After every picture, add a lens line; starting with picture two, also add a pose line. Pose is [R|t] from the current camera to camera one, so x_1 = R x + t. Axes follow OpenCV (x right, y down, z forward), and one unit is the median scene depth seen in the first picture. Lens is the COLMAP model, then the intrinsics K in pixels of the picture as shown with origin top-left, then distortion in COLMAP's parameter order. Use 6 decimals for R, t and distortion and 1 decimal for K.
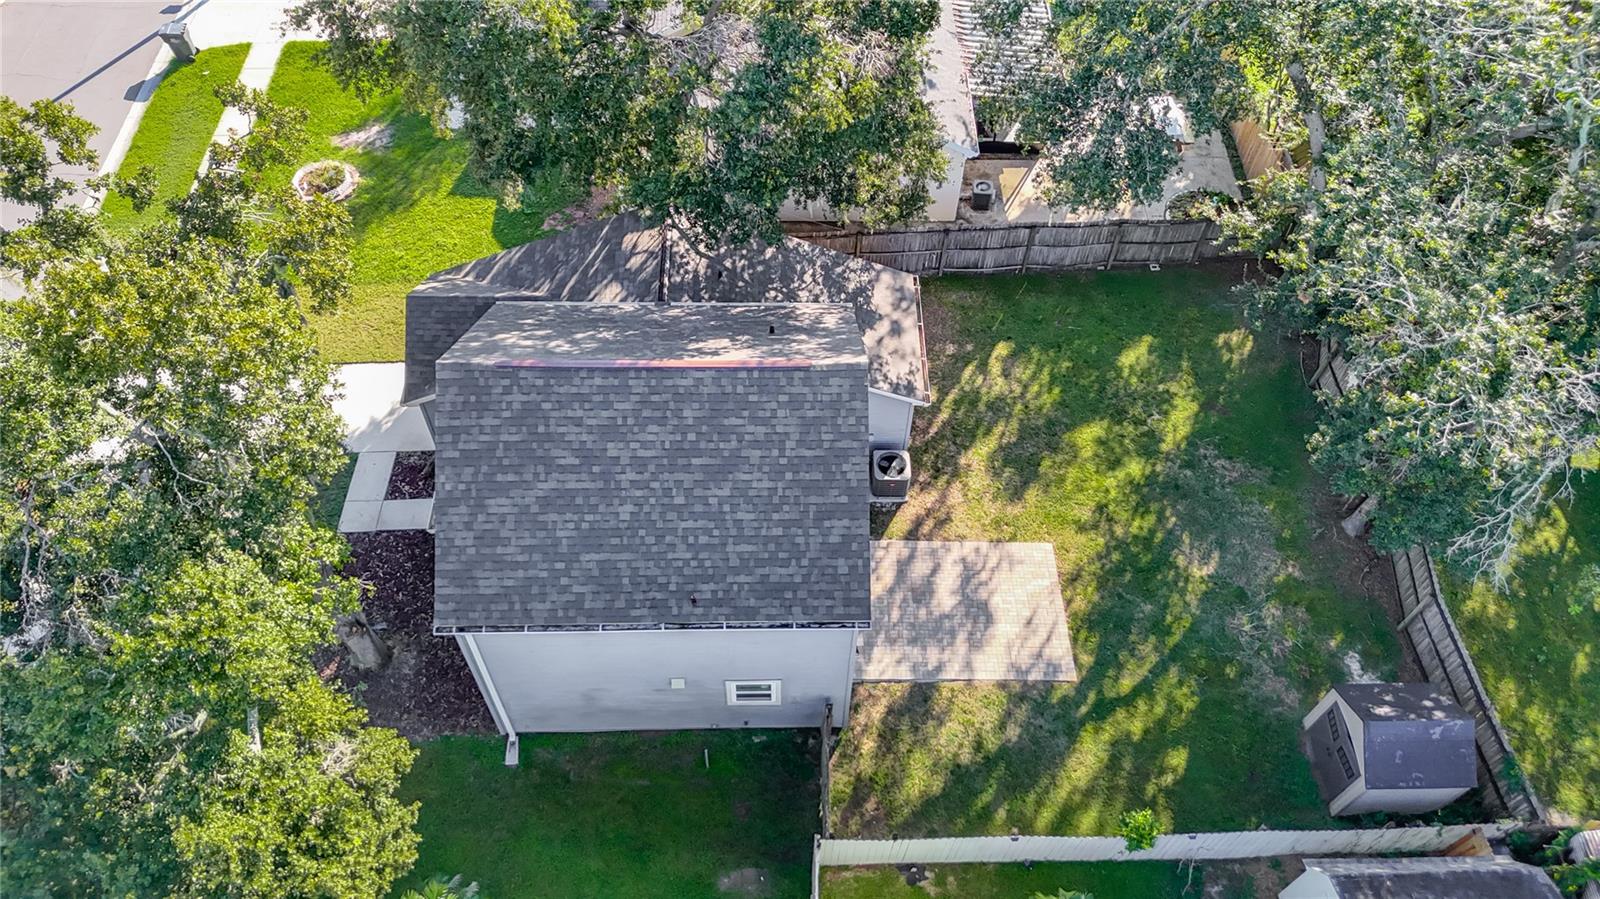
lens RADIAL K [[1172.3, 0, 800.7], [0, 1172.3, 448.7], [0, 0, 1]] dist [0.083206, -0.088536]
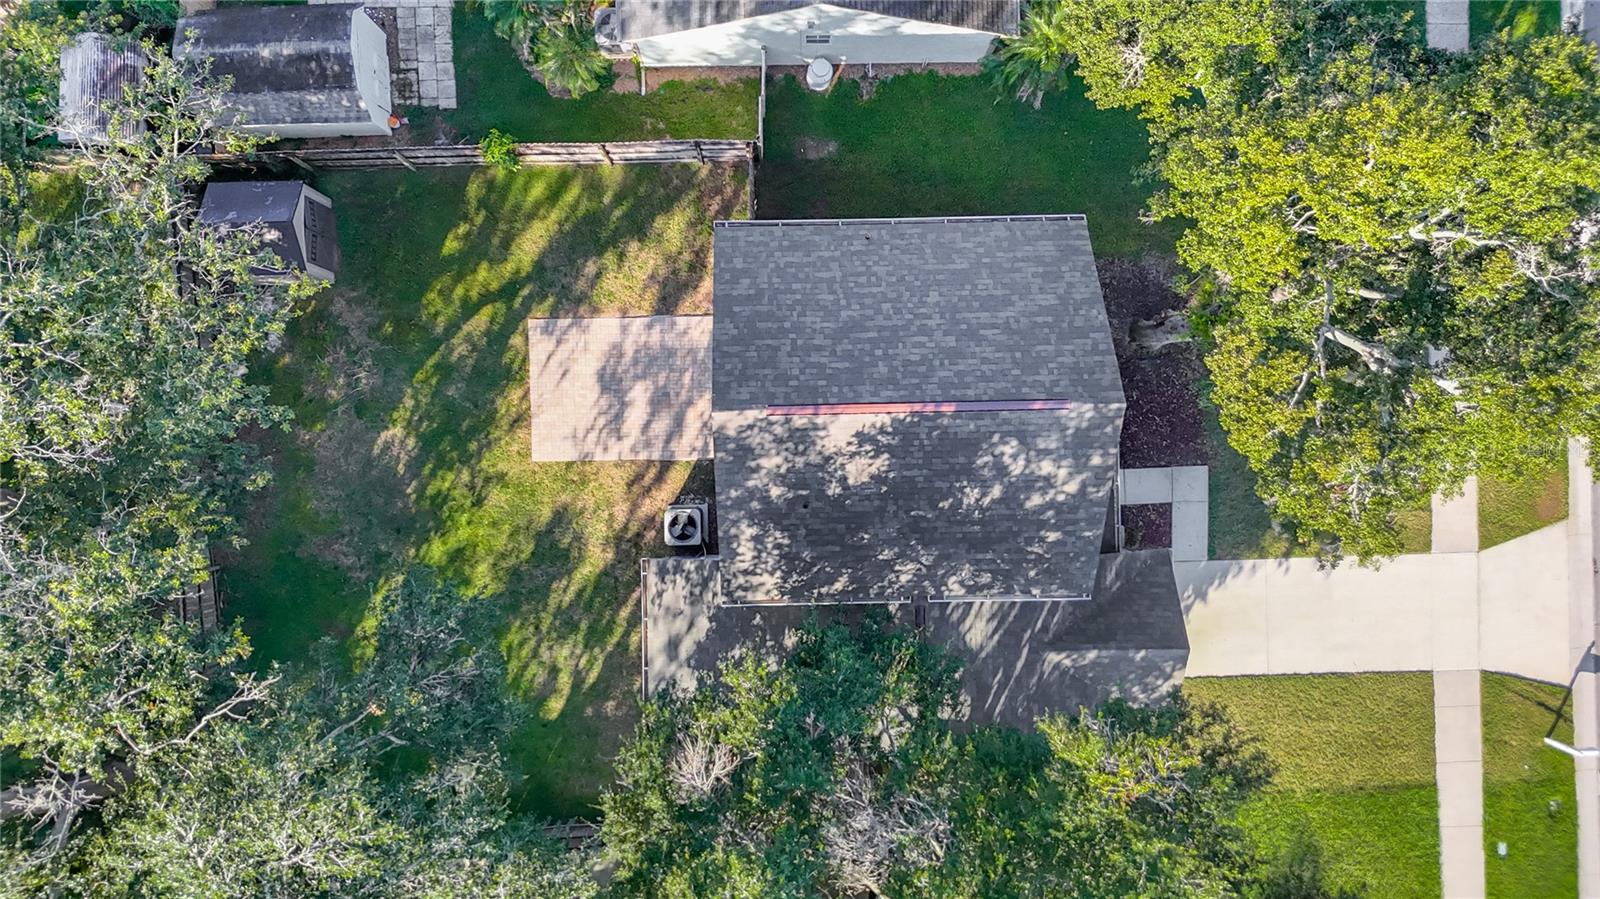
lens RADIAL K [[1172.3, 0, 803.7], [0, 1172.3, 446.8], [0, 0, 1]] dist [0.083206, -0.088536]
pose [[-0.999282, 0.000939, -0.037875, 0.012406], [-0.023141, -0.806669, 0.590550, -0.554305], [-0.029998, 0.591003, 0.806112, 0.147932]]
